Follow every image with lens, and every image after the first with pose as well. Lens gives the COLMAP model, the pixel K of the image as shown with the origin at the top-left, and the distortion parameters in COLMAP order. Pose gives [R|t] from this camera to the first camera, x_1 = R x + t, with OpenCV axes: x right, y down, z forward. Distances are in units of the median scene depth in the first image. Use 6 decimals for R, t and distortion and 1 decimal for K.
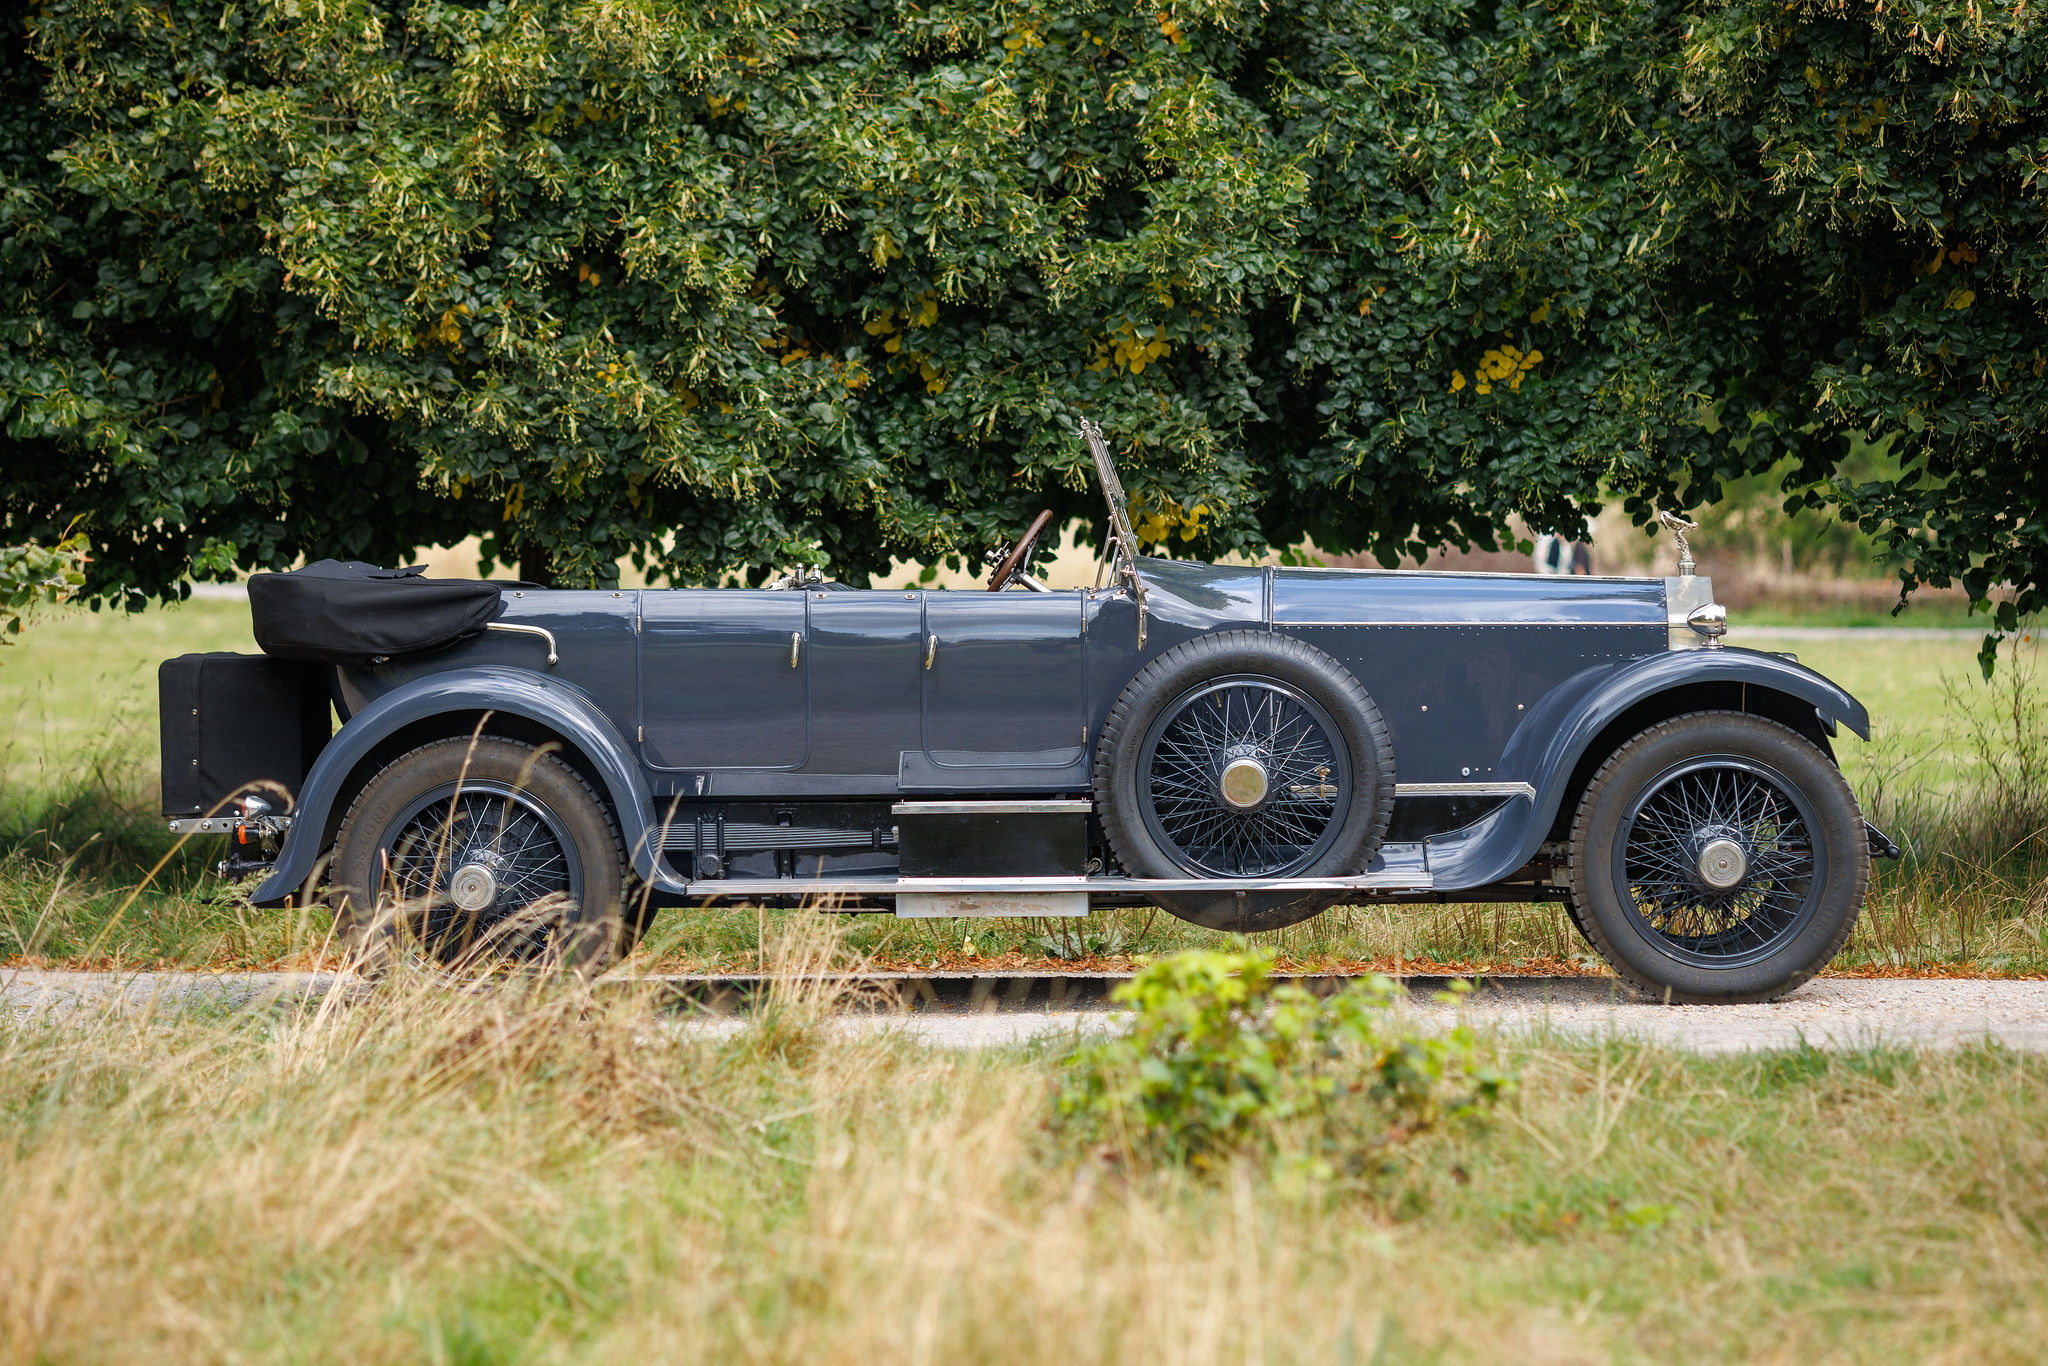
lens RADIAL K [[7650.0, 0, 1024.0], [0, 7650.0, 683.0], [0, 0, 1]] dist [1.373078, -40.352651]
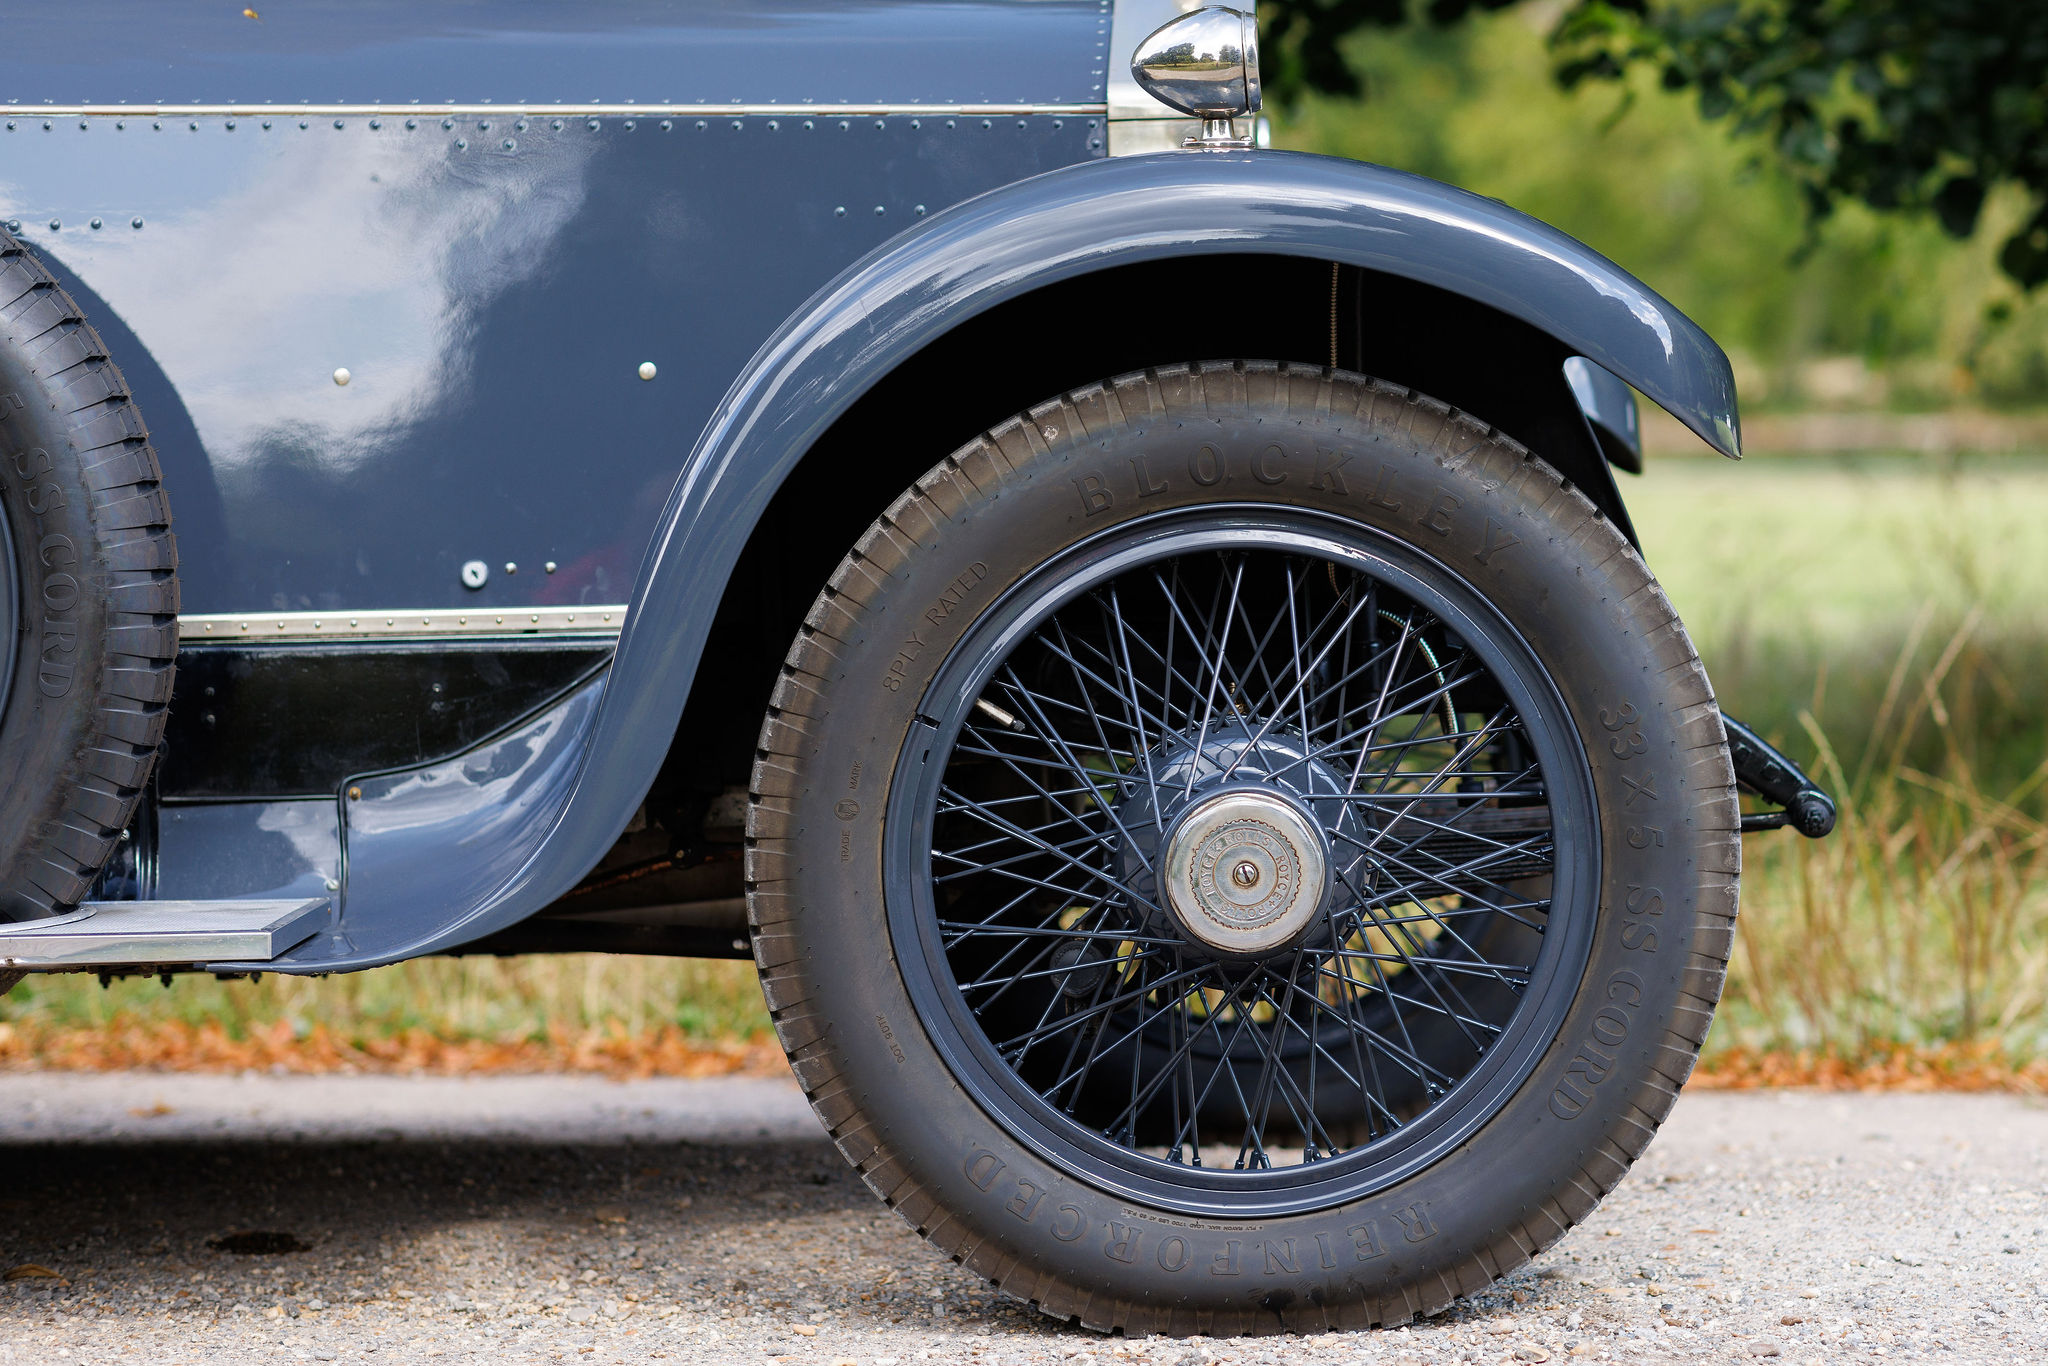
lens RADIAL K [[5188.1, 0, 1024.0], [0, 5188.1, 683.0], [0, 0, 1]] dist [0.027327, 1.059399]
pose [[0.999544, -0.007167, -0.029327, 0.087471], [0.007799, 0.999739, 0.021467, 0.011765], [0.029166, -0.021686, 0.999339, 0.794929]]
